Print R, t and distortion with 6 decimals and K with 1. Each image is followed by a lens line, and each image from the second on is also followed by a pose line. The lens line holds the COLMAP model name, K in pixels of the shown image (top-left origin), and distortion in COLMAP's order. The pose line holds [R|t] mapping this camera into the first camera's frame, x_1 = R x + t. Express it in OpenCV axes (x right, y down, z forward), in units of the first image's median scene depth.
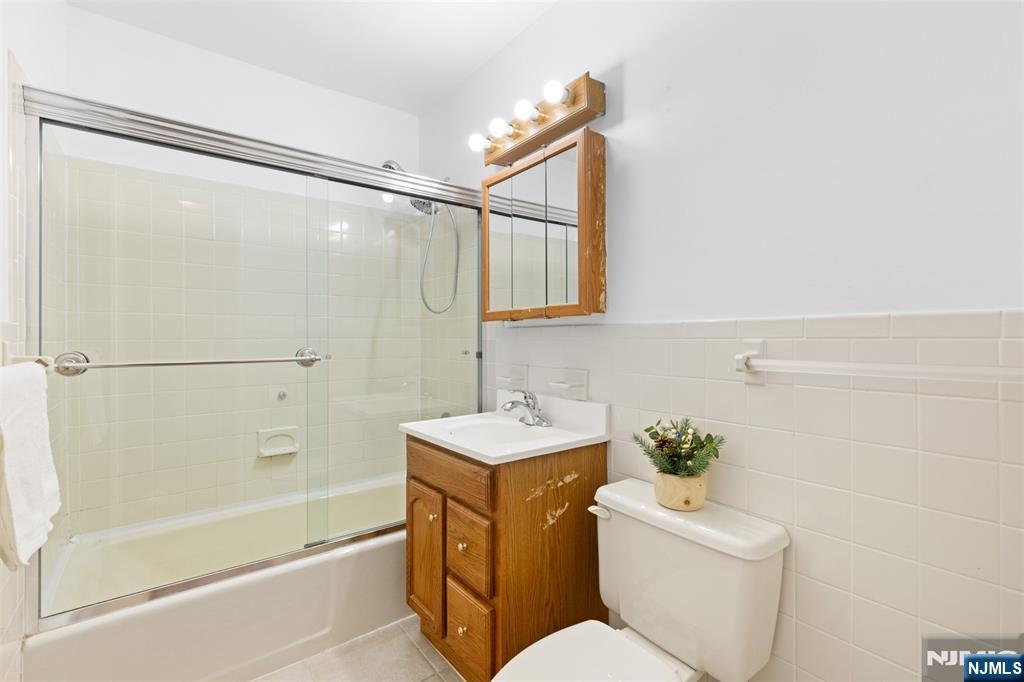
lens RADIAL K [[458.2, 0, 510.8], [0, 458.2, 338.1], [0, 0, 1]] dist [0.008571, -0.002347]
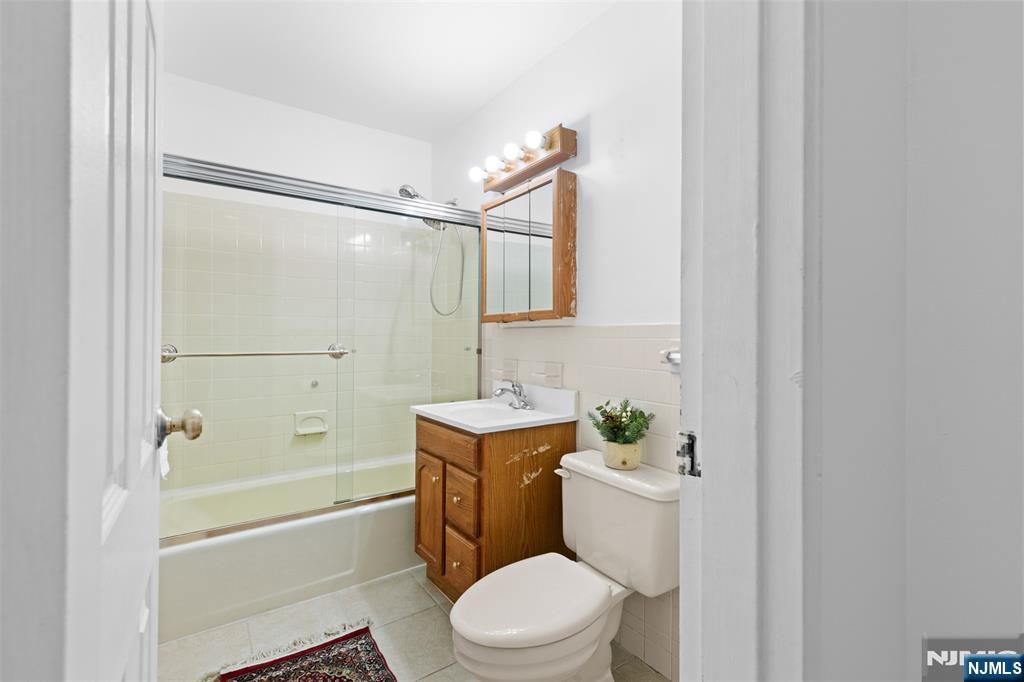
lens RADIAL K [[458.2, 0, 509.2], [0, 458.2, 338.5], [0, 0, 1]] dist [0.008571, -0.002347]
pose [[0.998948, 0.007614, -0.045216, 0.082410], [-0.007557, 0.999970, 0.001432, 0.002704], [0.045225, -0.001089, 0.998976, -0.234198]]
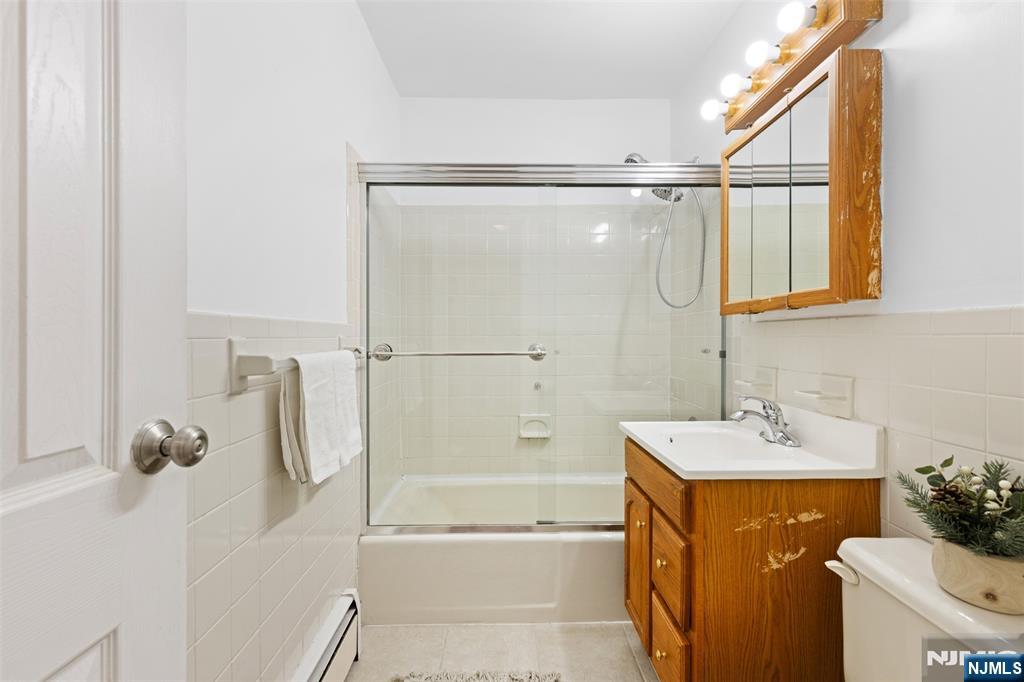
lens RADIAL K [[458.2, 0, 511.7], [0, 458.2, 340.3], [0, 0, 1]] dist [0.008571, -0.002347]
pose [[0.804705, 0.007057, -0.593633, 0.168450], [-0.001776, 0.999953, 0.009480, 0.003839], [0.593672, -0.006574, 0.804680, 0.082511]]
